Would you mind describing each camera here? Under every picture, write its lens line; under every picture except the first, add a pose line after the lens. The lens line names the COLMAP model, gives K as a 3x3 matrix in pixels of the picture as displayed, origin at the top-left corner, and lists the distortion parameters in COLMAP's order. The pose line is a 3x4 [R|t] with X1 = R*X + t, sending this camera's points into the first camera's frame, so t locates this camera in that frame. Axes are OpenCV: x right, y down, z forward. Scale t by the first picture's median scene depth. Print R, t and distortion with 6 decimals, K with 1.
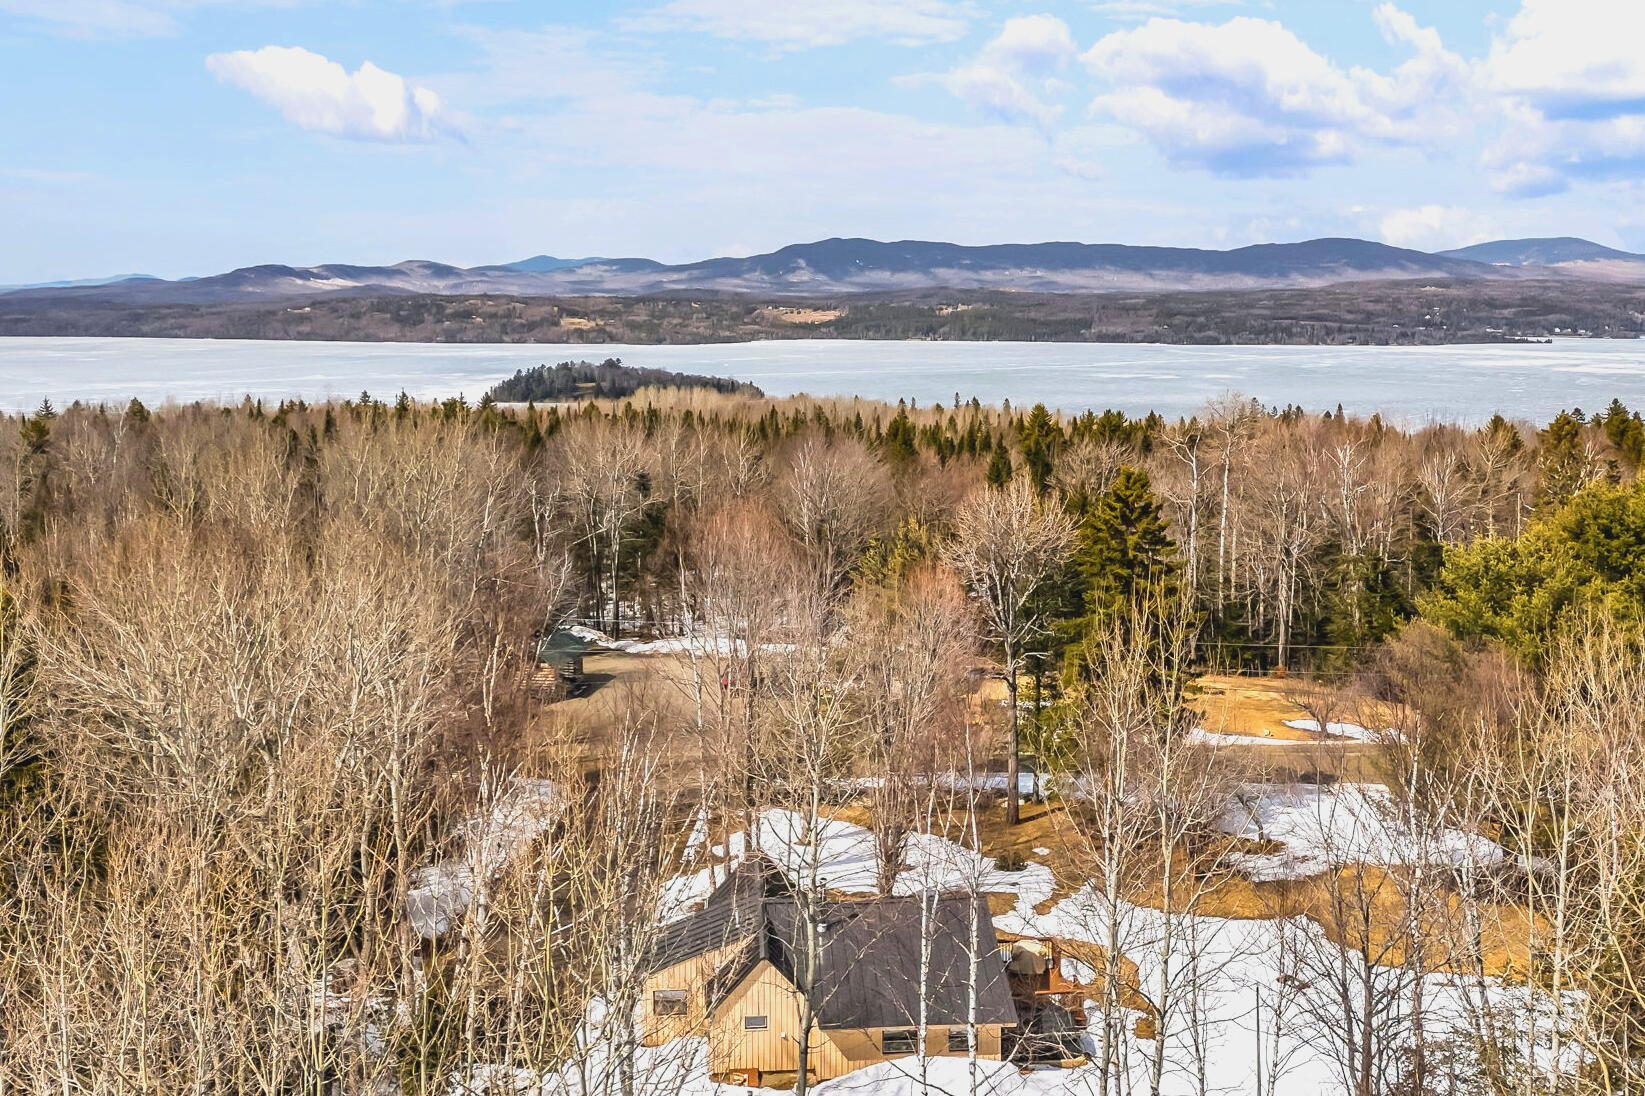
lens RADIAL K [[2262.4, 0, 822.5], [0, 2262.4, 548.0], [0, 0, 1]] dist [-0.013674, -0.008886]
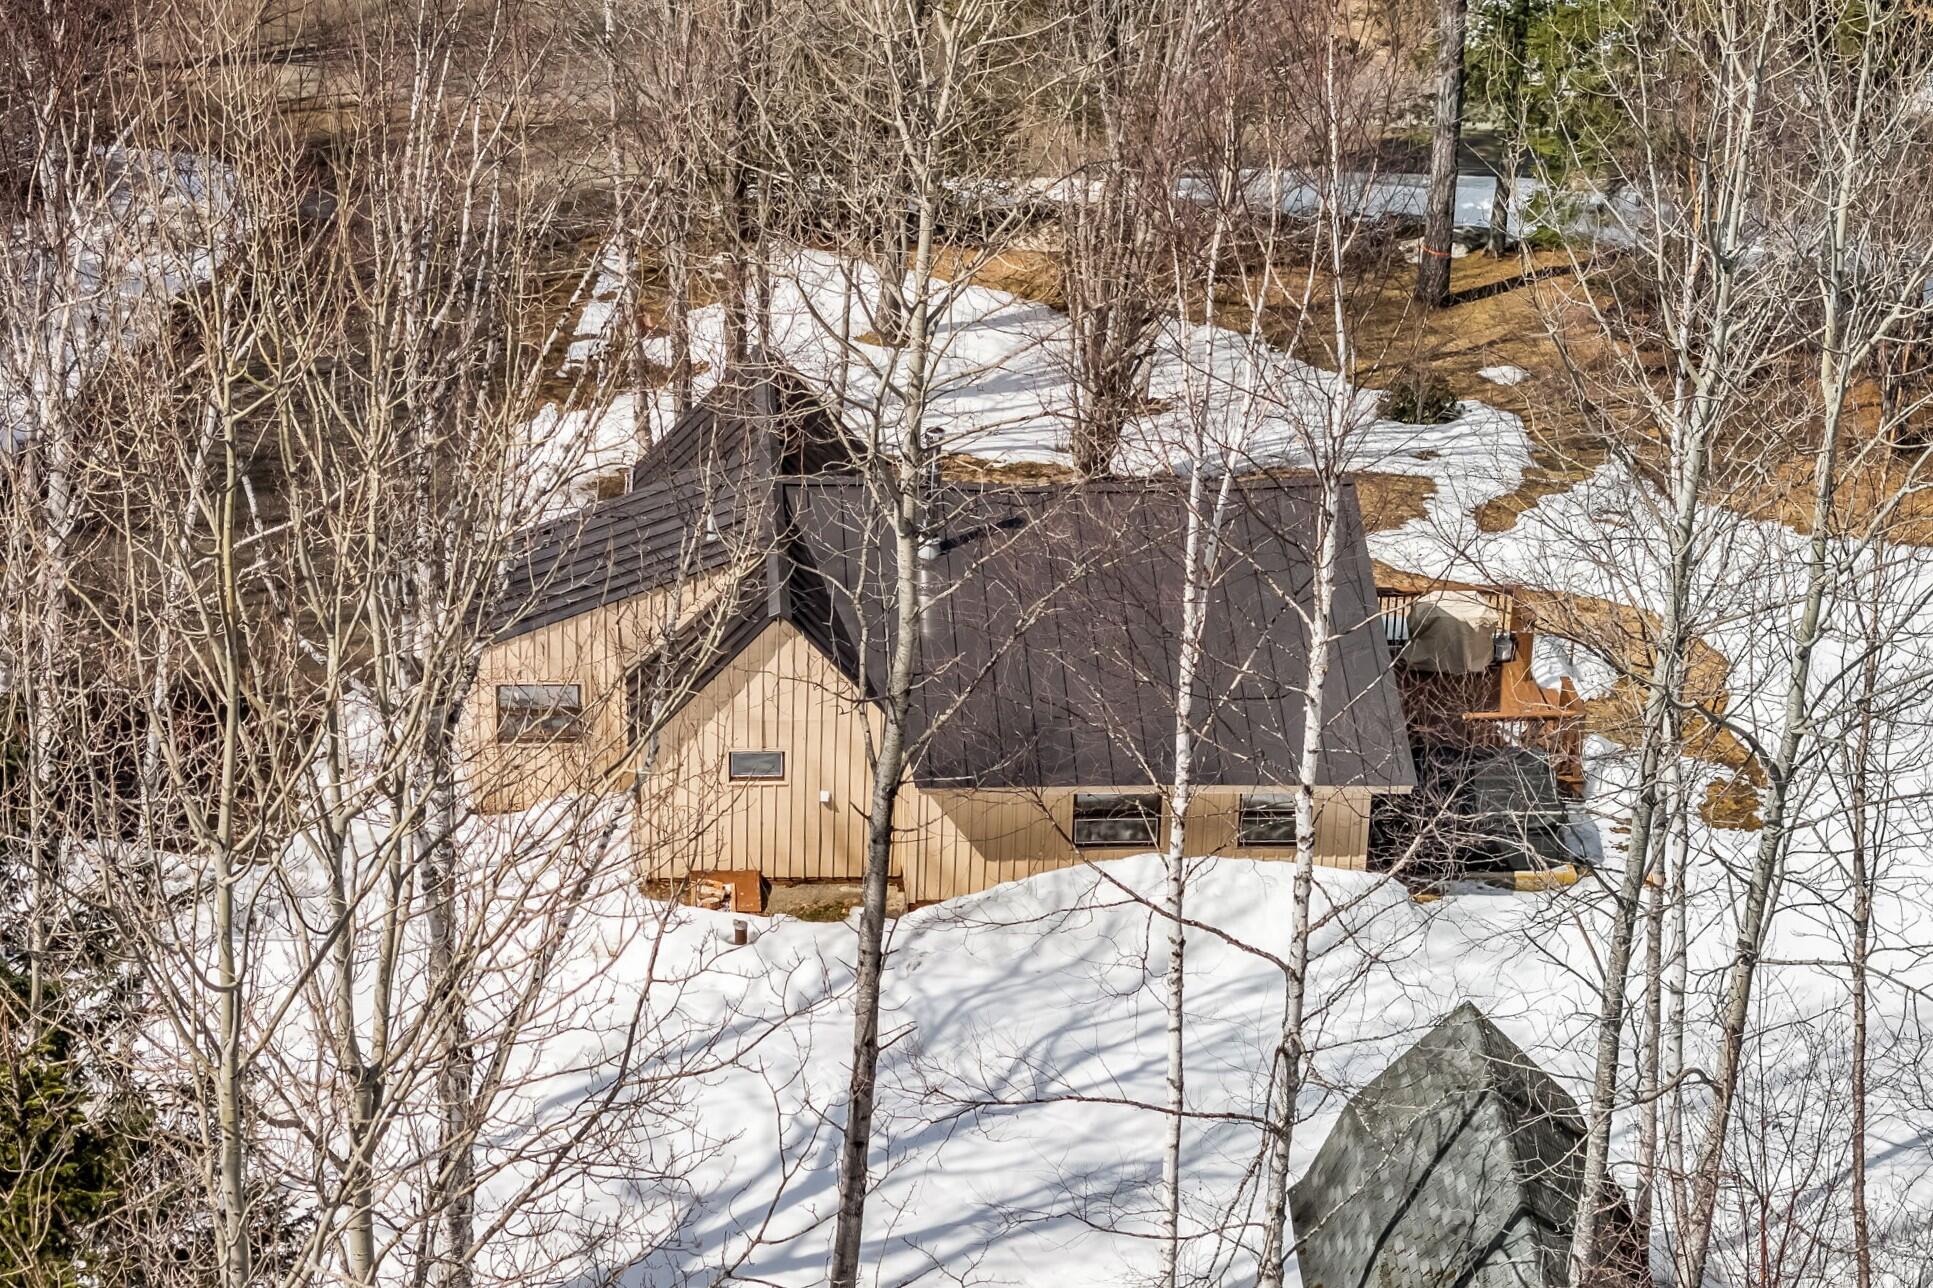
lens RADIAL K [[2658.5, 0, 966.5], [0, 2658.5, 644.0], [0, 0, 1]] dist [-0.013674, -0.008886]
pose [[0.984979, -0.010632, 0.172349, -0.077064], [-0.040310, 0.956368, 0.289372, 0.046724], [-0.167905, -0.291973, 0.941573, 0.552641]]
